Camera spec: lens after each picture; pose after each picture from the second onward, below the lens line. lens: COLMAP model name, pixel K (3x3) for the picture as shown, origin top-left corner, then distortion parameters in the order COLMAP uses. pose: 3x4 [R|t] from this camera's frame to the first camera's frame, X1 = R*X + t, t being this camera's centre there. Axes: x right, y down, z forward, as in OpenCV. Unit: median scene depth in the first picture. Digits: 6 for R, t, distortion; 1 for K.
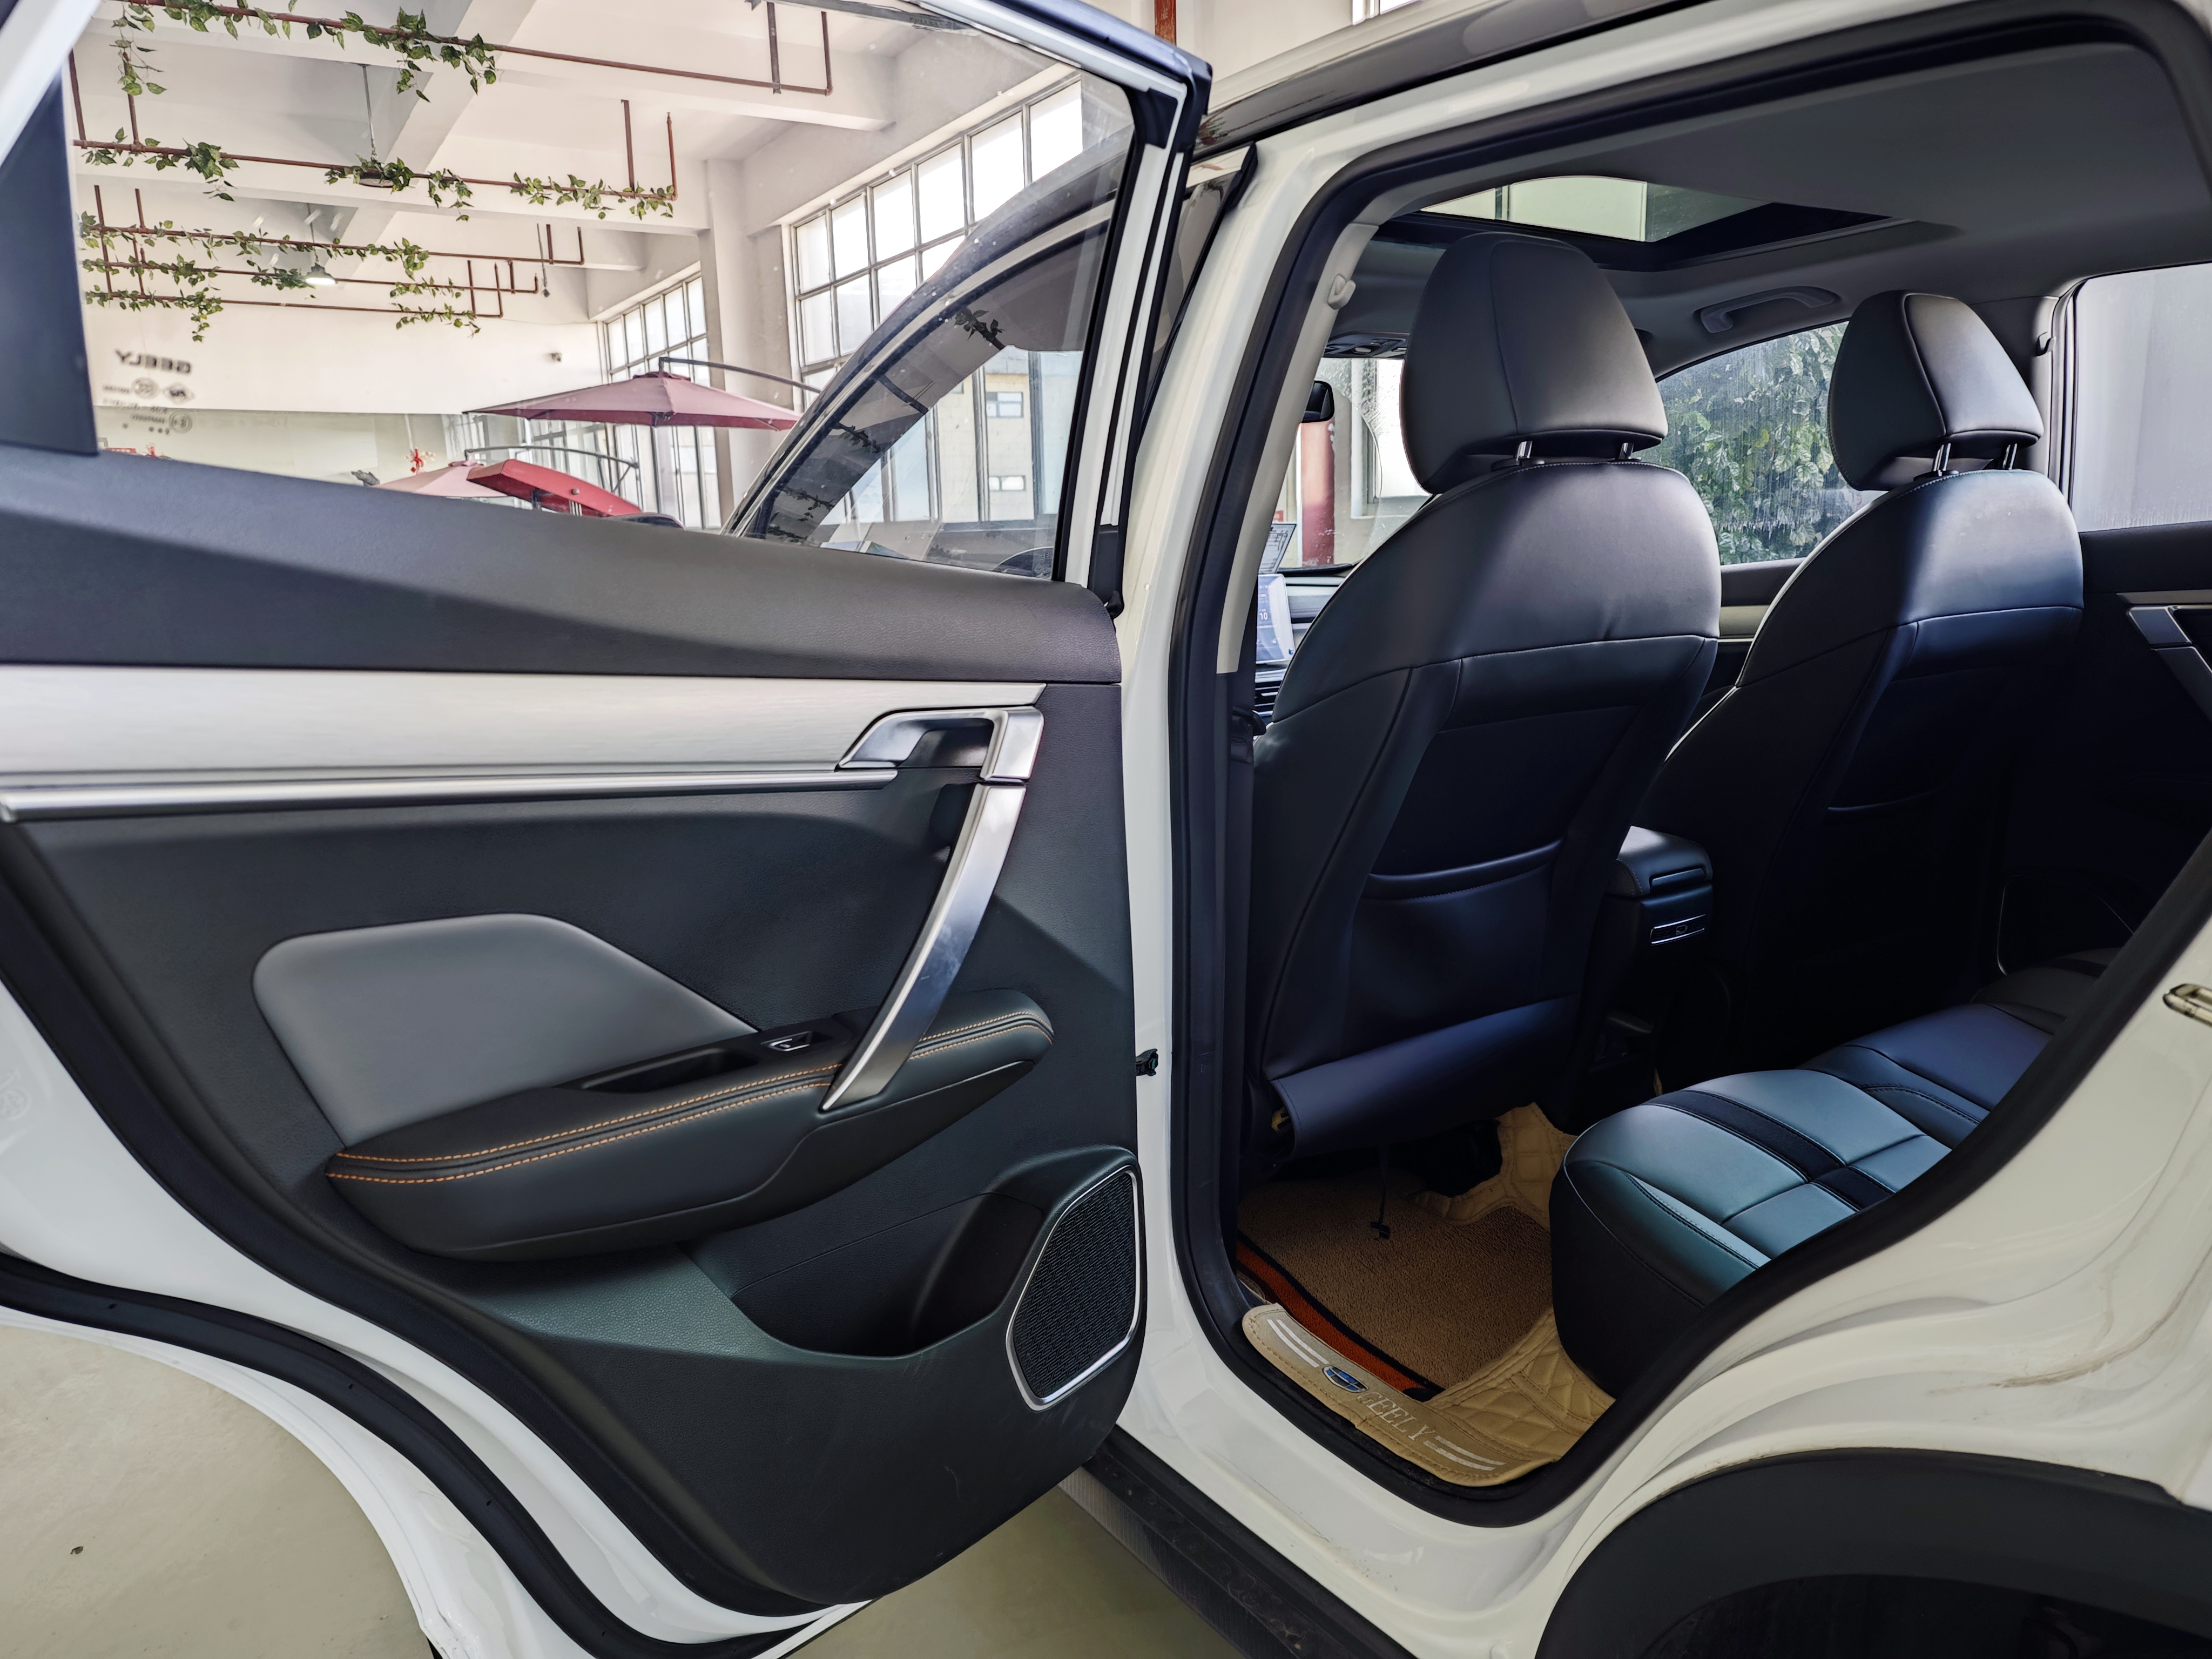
lens RADIAL K [[1498.1, 0, 1106.0], [0, 1498.1, 829.5], [0, 0, 1]] dist [0.041419, -0.069683]
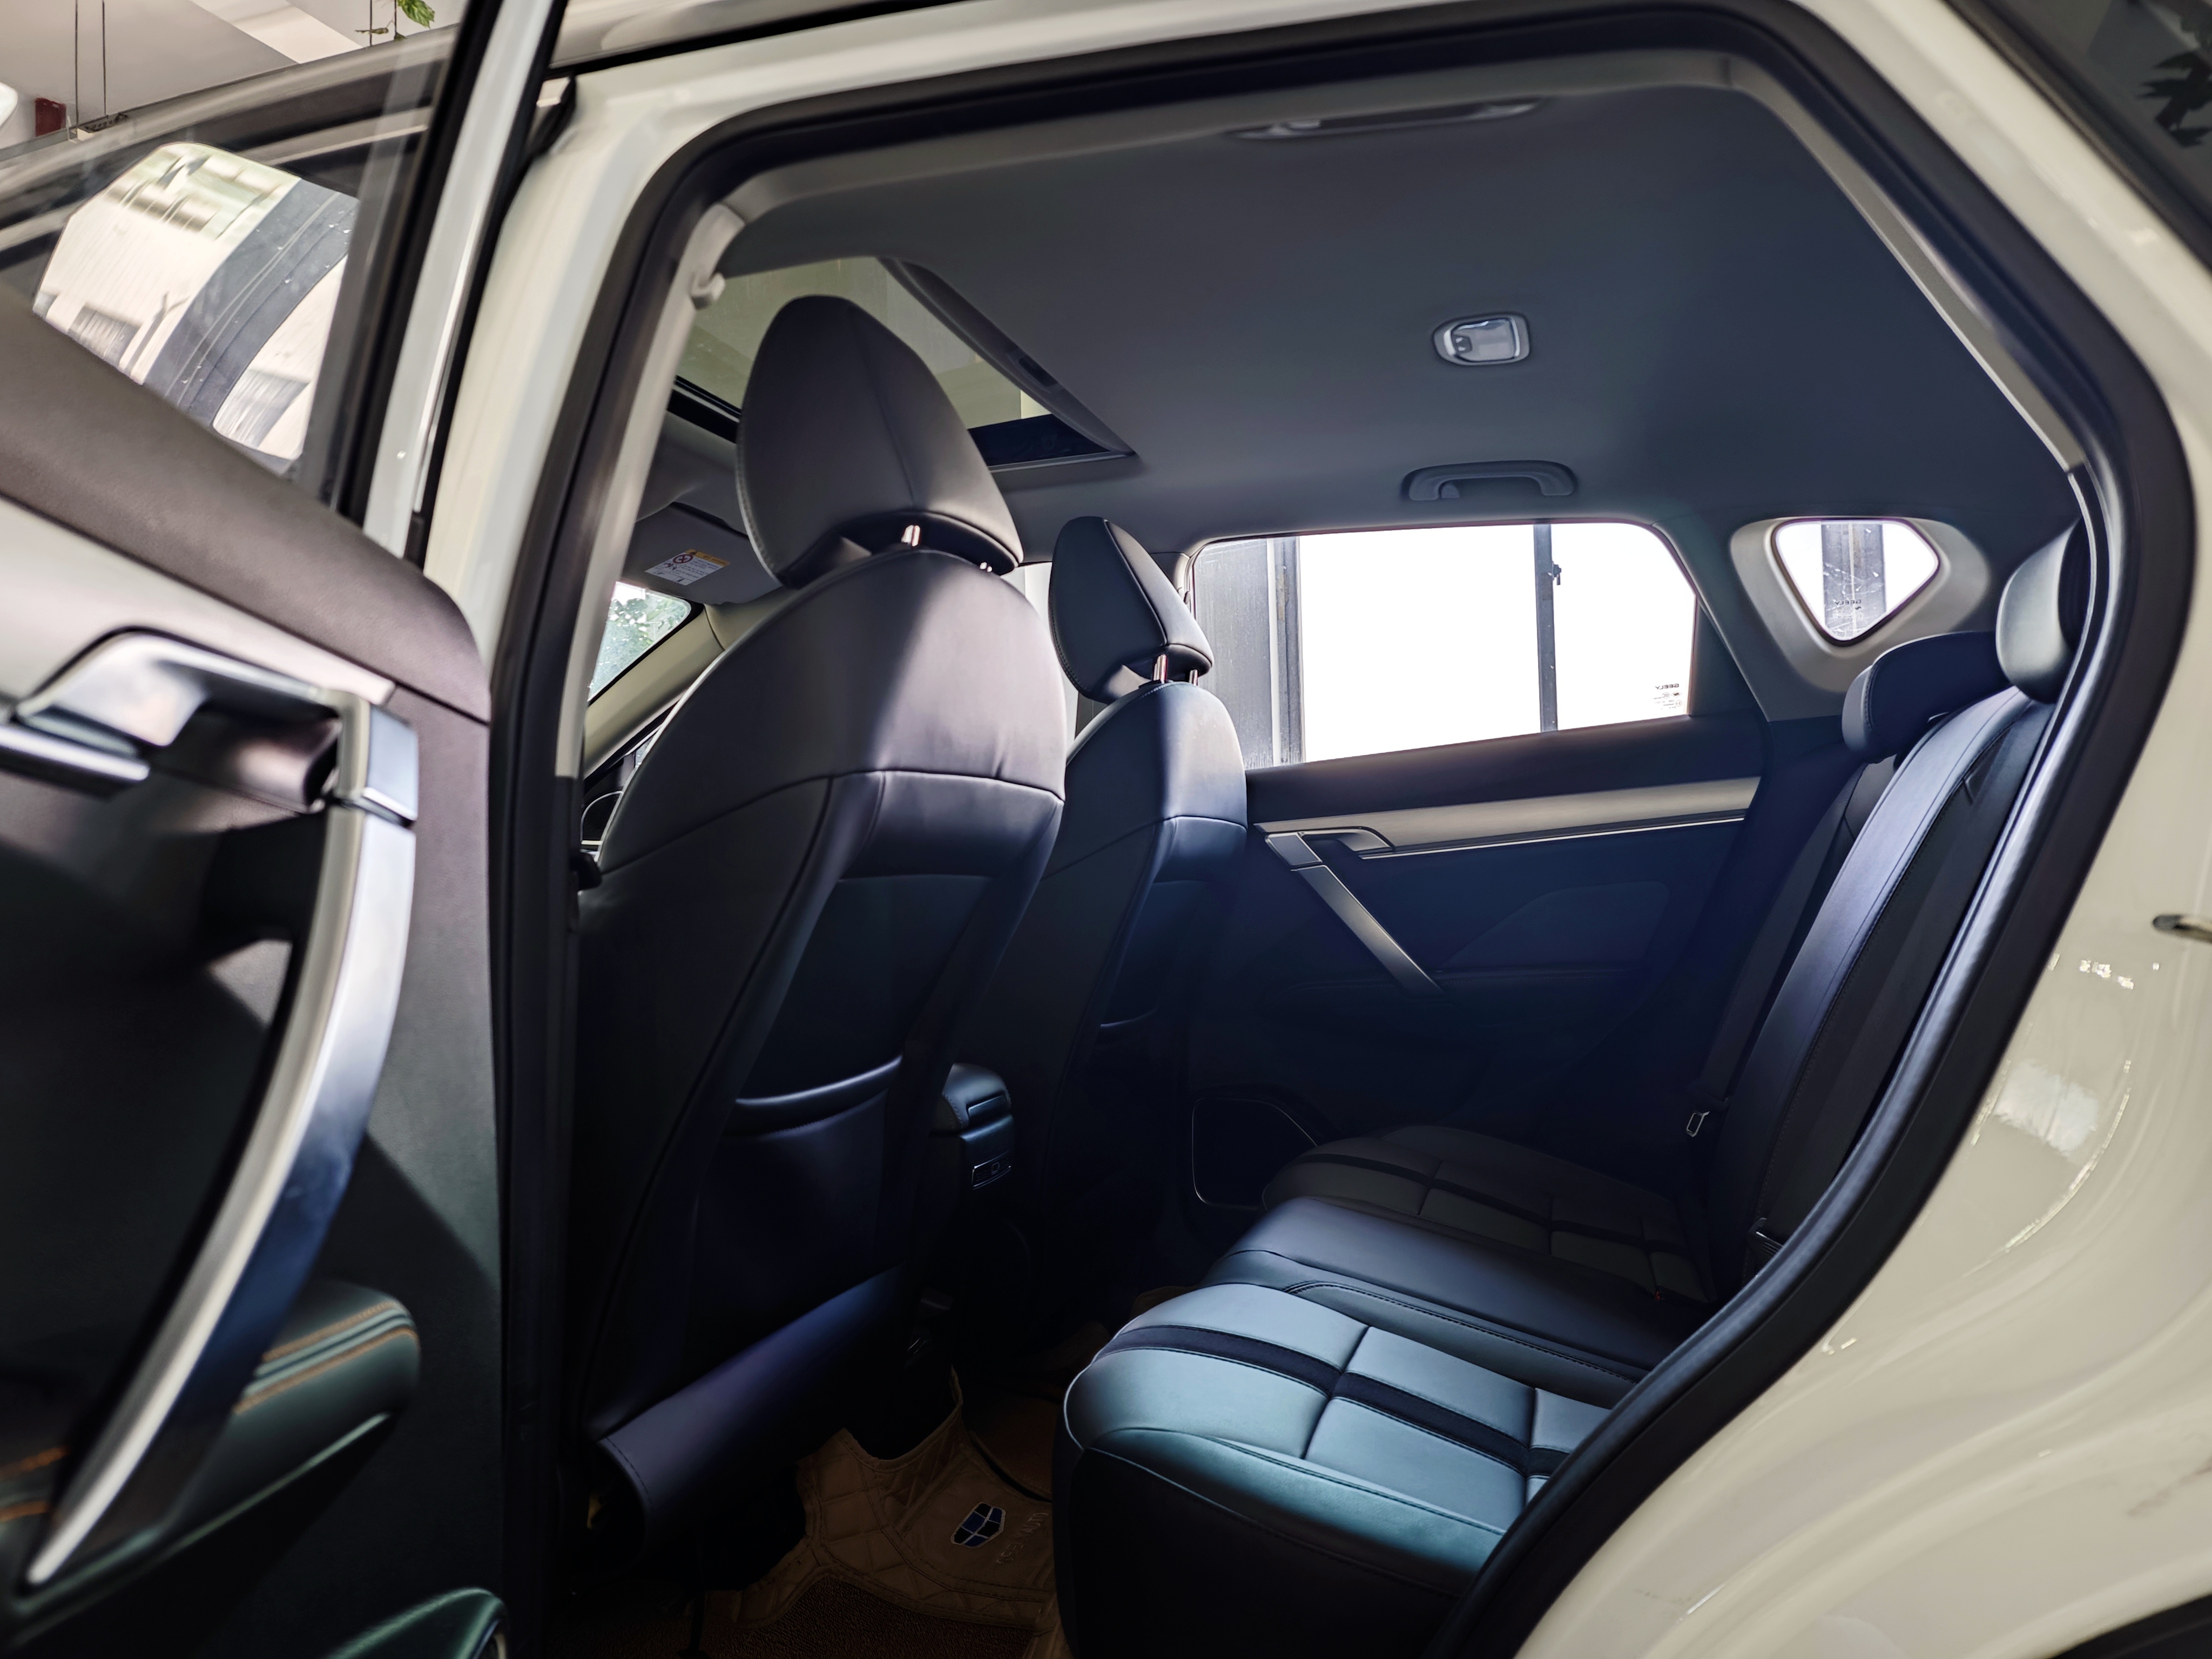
lens RADIAL K [[1498.1, 0, 1106.0], [0, 1498.1, 829.5], [0, 0, 1]] dist [0.041419, -0.069683]
pose [[0.780133, 0.026923, 0.625034, -0.131631], [0.126655, 0.971589, -0.199935, 0.071002], [-0.612659, 0.235140, 0.754558, 0.329653]]
